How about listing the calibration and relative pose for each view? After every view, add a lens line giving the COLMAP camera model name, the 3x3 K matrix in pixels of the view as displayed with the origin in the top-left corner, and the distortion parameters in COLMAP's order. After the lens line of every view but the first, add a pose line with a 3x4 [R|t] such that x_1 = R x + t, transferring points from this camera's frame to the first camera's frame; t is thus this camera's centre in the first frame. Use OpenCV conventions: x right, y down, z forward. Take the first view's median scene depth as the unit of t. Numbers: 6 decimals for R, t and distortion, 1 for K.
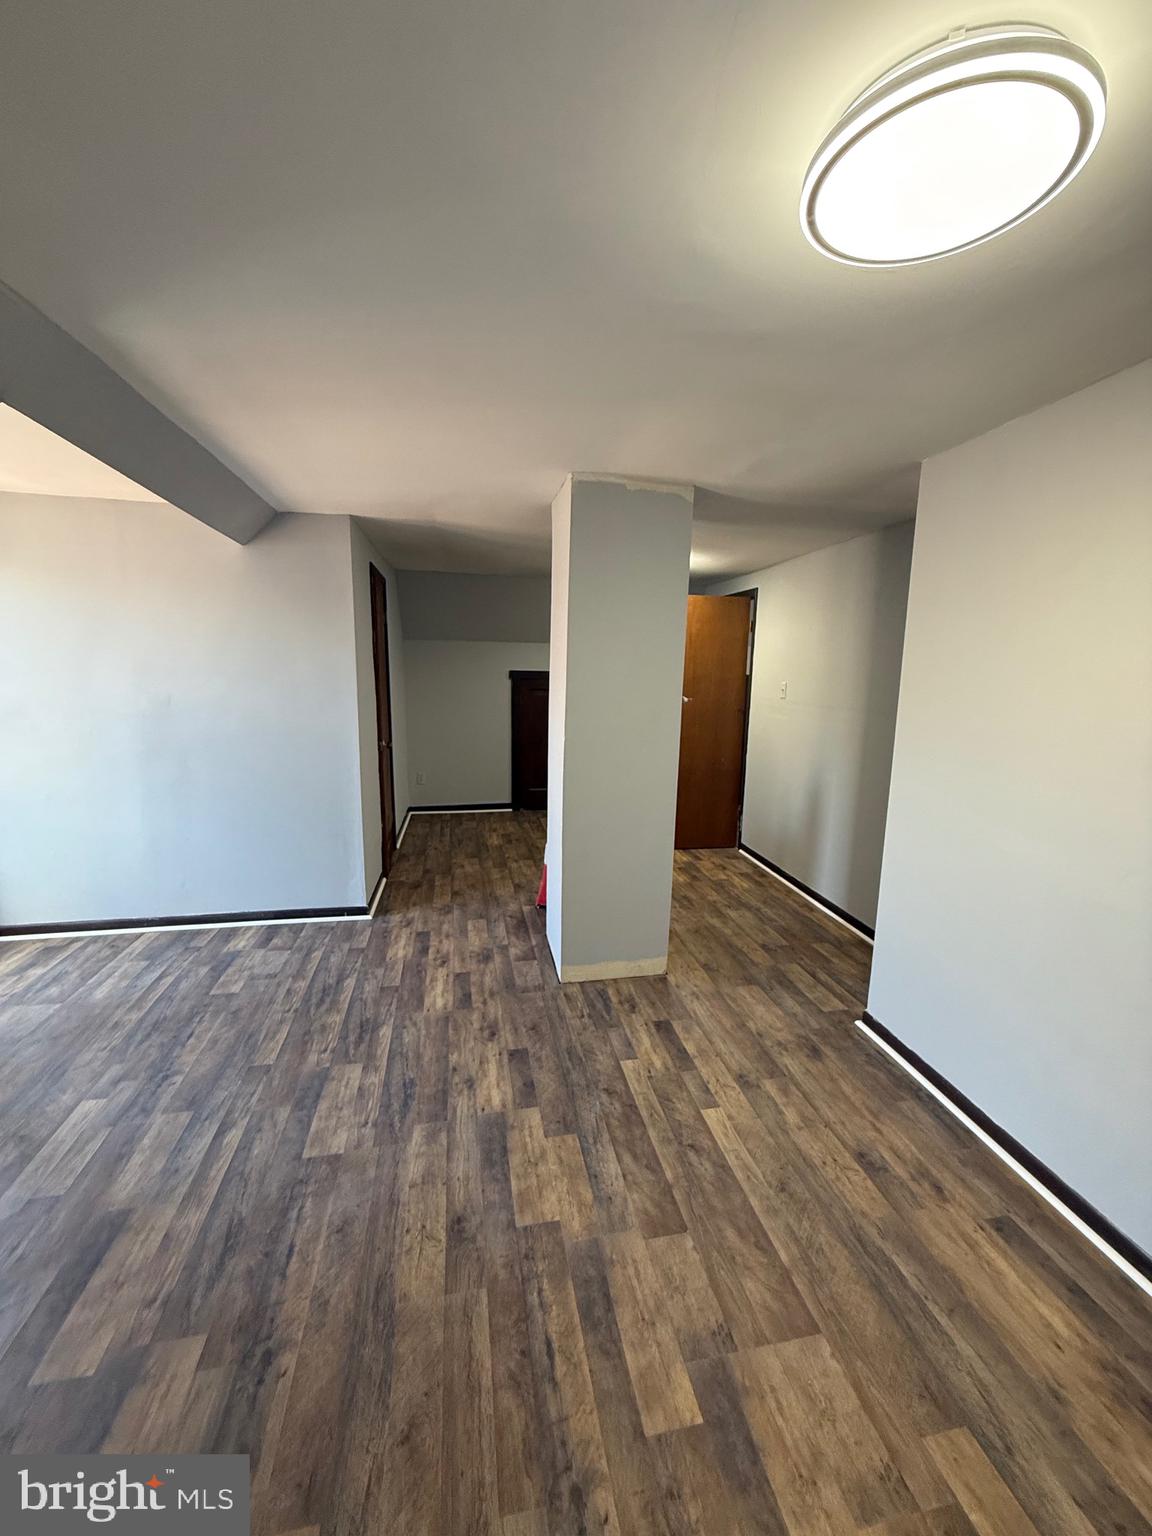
lens RADIAL K [[609.6, 0, 582.8], [0, 609.6, 762.2], [0, 0, 1]] dist [0.000873, -0.000610]
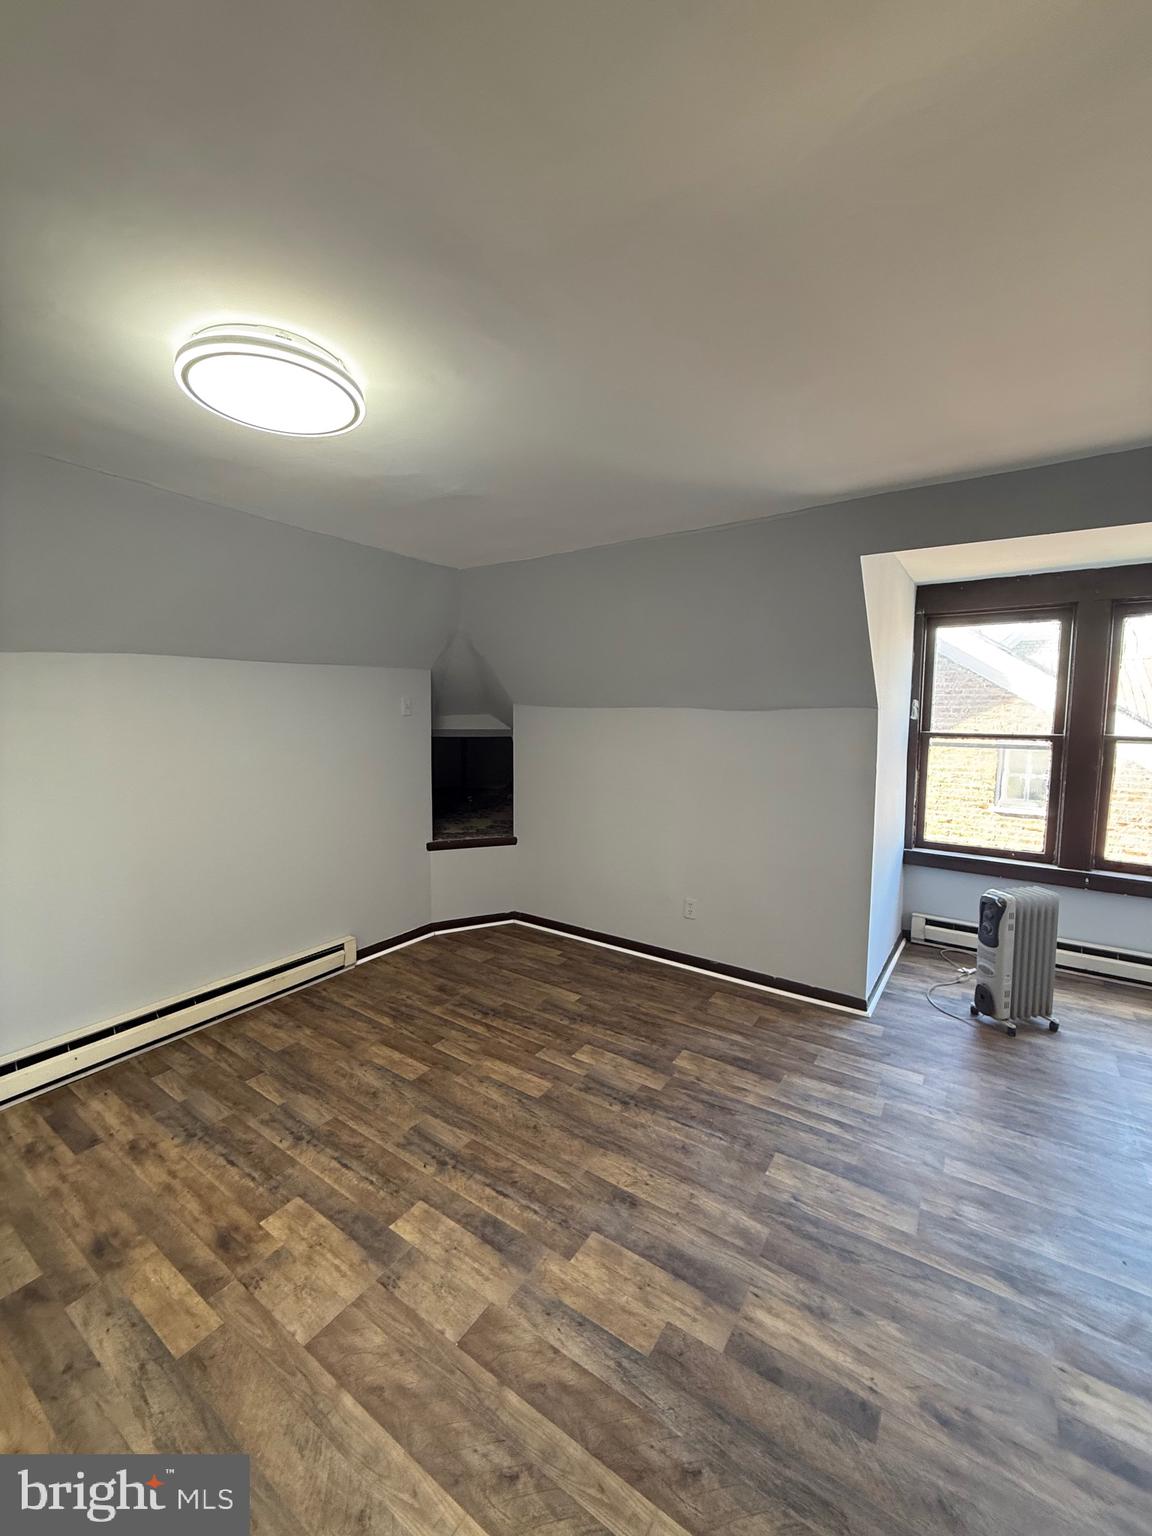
lens RADIAL K [[609.6, 0, 575.4], [0, 609.6, 753.5], [0, 0, 1]] dist [0.000873, -0.000610]
pose [[-0.719945, 0.025329, -0.693569, 0.503676], [-0.121906, 0.979182, 0.162302, -0.185221], [0.683241, 0.201399, -0.701869, 1.232127]]
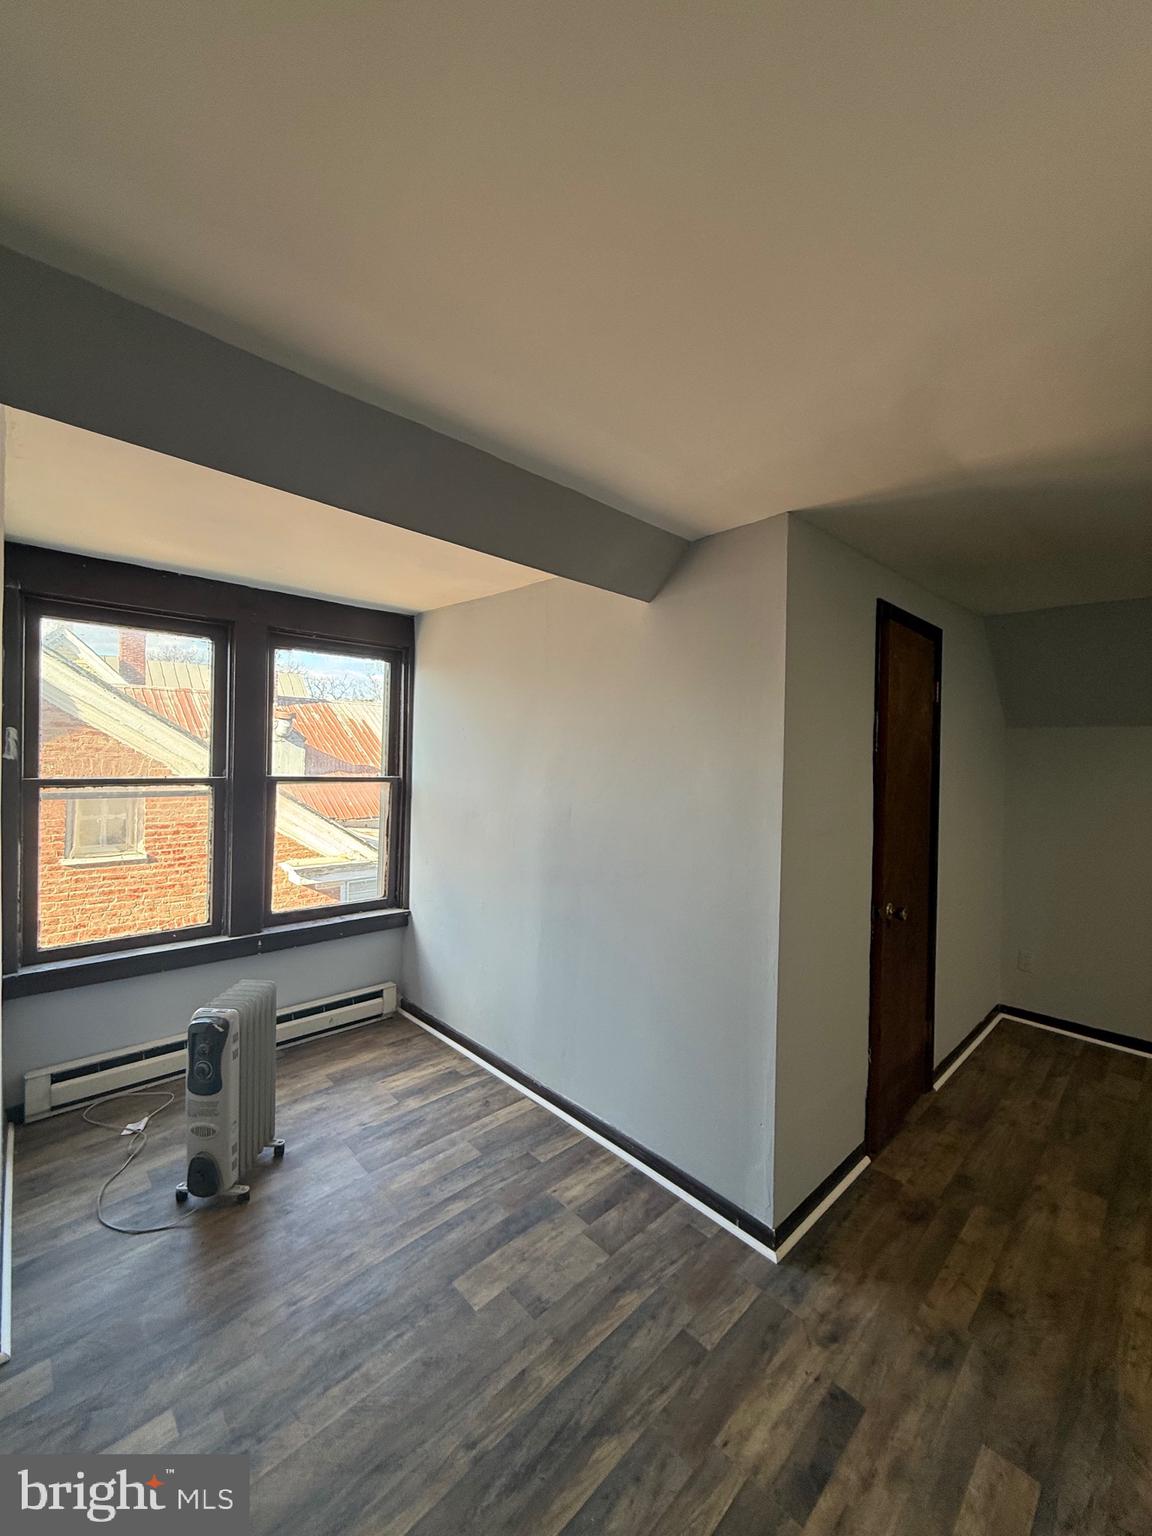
lens RADIAL K [[609.6, 0, 575.6], [0, 609.6, 763.6], [0, 0, 1]] dist [0.000873, -0.000610]
pose [[0.532134, 0.010377, -0.846596, -0.011532], [-0.139207, 0.987389, -0.075397, -0.164041], [0.835137, 0.157974, 0.526868, 0.892787]]
